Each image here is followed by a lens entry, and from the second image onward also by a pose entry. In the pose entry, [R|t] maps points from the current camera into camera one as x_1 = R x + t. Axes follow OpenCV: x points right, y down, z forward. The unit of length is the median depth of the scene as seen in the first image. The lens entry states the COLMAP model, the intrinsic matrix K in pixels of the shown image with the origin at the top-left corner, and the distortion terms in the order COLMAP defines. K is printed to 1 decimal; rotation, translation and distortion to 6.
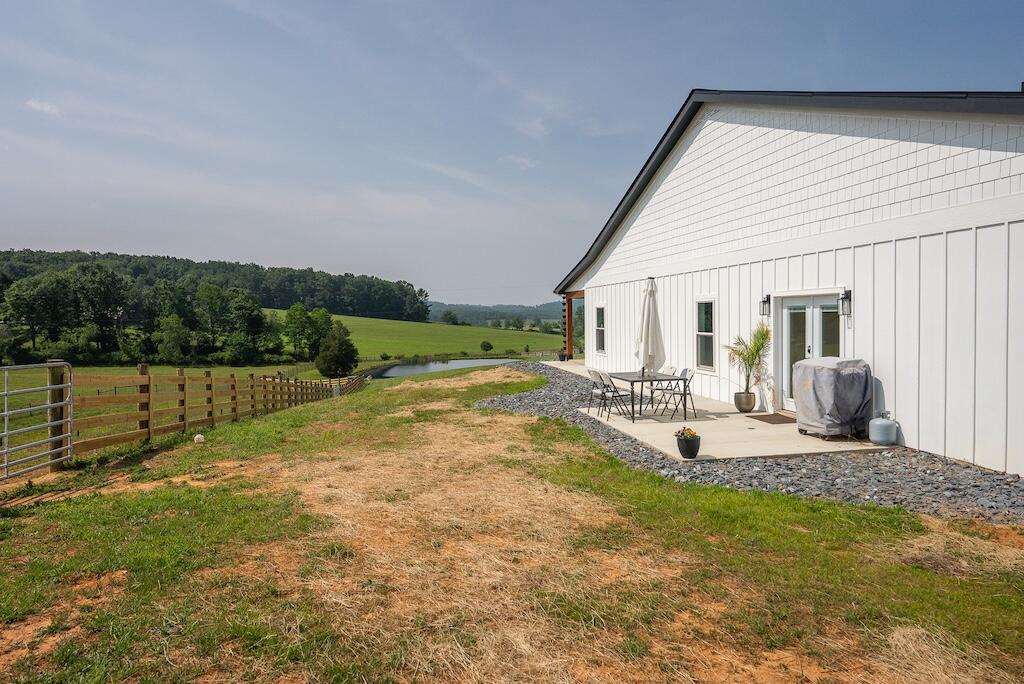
lens RADIAL K [[711.5, 0, 511.4], [0, 711.5, 342.1], [0, 0, 1]] dist [0.001219, 0.000175]
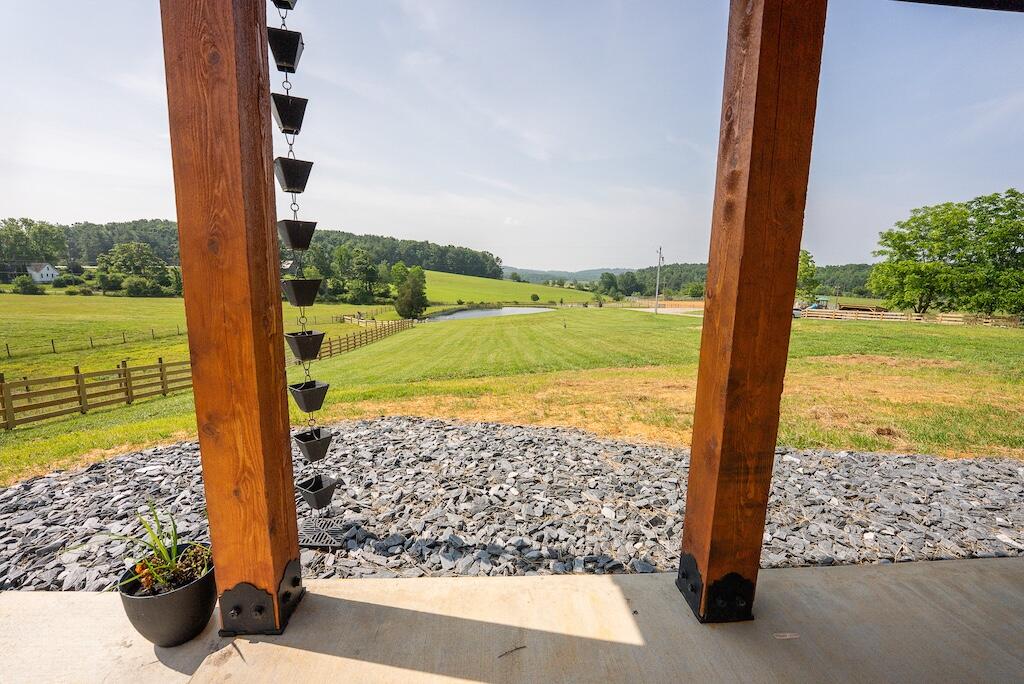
lens RADIAL K [[414.4, 0, 513.2], [0, 414.4, 341.9], [0, 0, 1]] dist [-0.021881, 0.000037]
pose [[0.992512, 0.059046, -0.106932, 0.019357], [-0.046065, 0.991700, 0.120040, -0.004783], [0.113132, -0.114216, 0.986993, 0.175921]]
